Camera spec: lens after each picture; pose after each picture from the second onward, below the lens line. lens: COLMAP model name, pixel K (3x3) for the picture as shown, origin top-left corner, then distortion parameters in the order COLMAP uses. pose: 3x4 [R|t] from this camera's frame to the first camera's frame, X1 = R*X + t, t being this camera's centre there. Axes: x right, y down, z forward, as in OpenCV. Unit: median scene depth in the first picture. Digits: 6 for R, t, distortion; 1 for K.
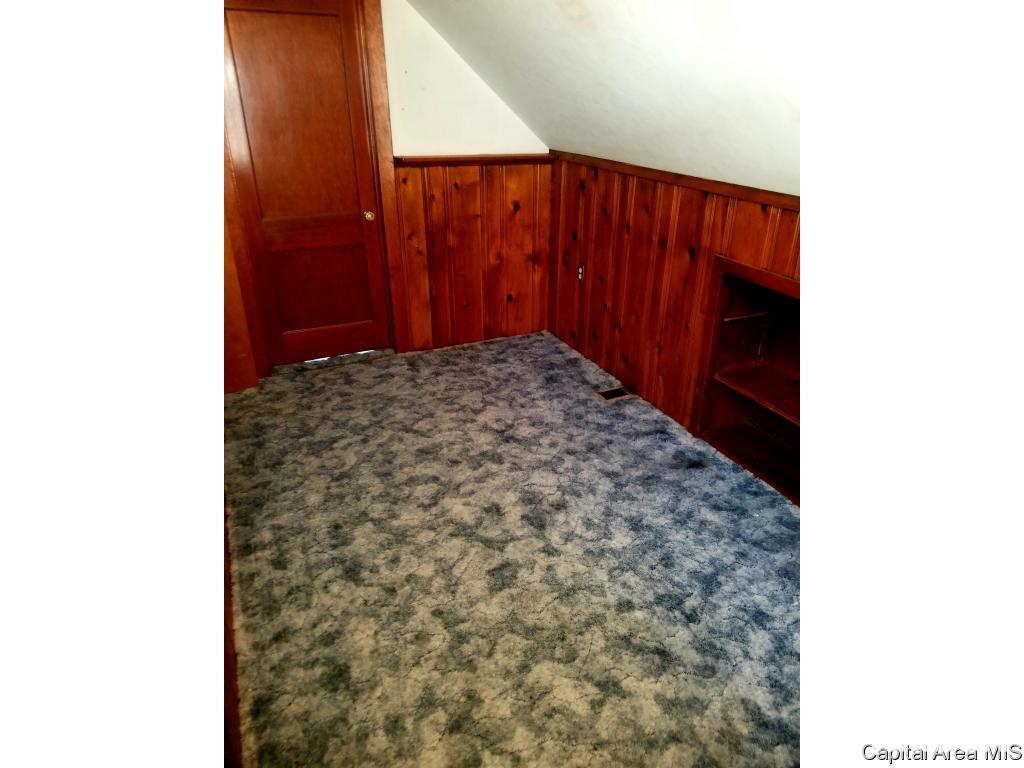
lens RADIAL K [[602.8, 0, 506.1], [0, 602.8, 368.3], [0, 0, 1]] dist [0.074786, -0.130896]
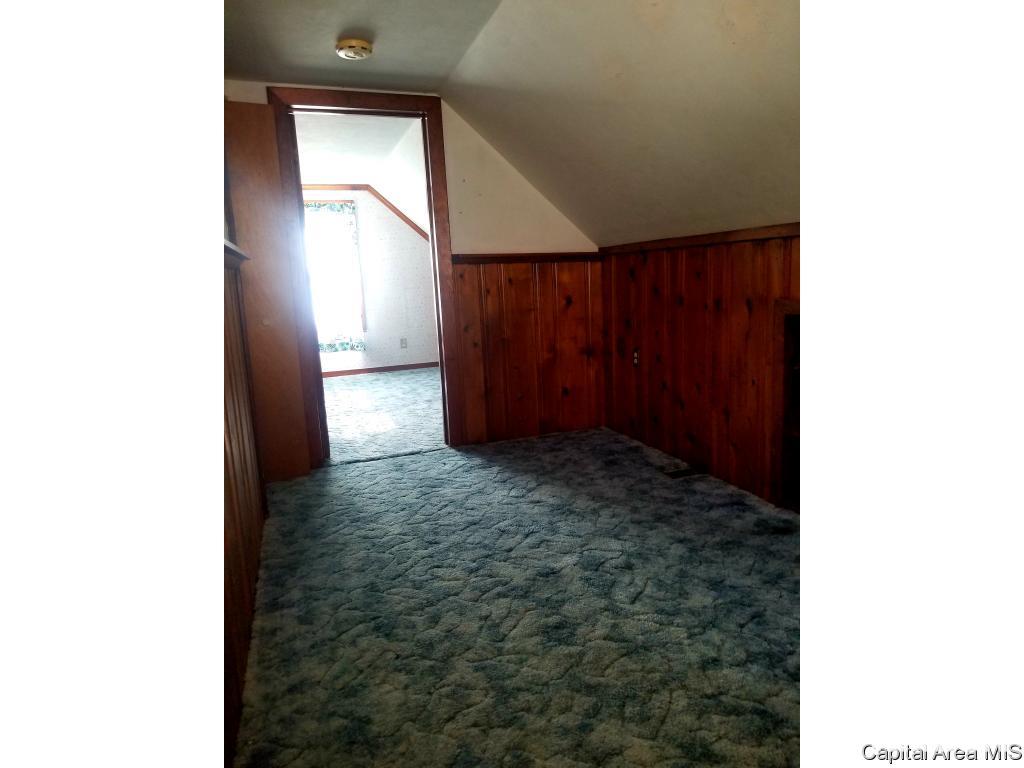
lens RADIAL K [[597.6, 0, 508.7], [0, 597.6, 370.4], [0, 0, 1]] dist [0.054287, -0.085029]
pose [[0.994942, -0.029357, -0.096063, 0.013992], [0.000755, 0.958498, -0.285098, 0.195817], [0.100446, 0.283583, 0.953672, 0.080124]]
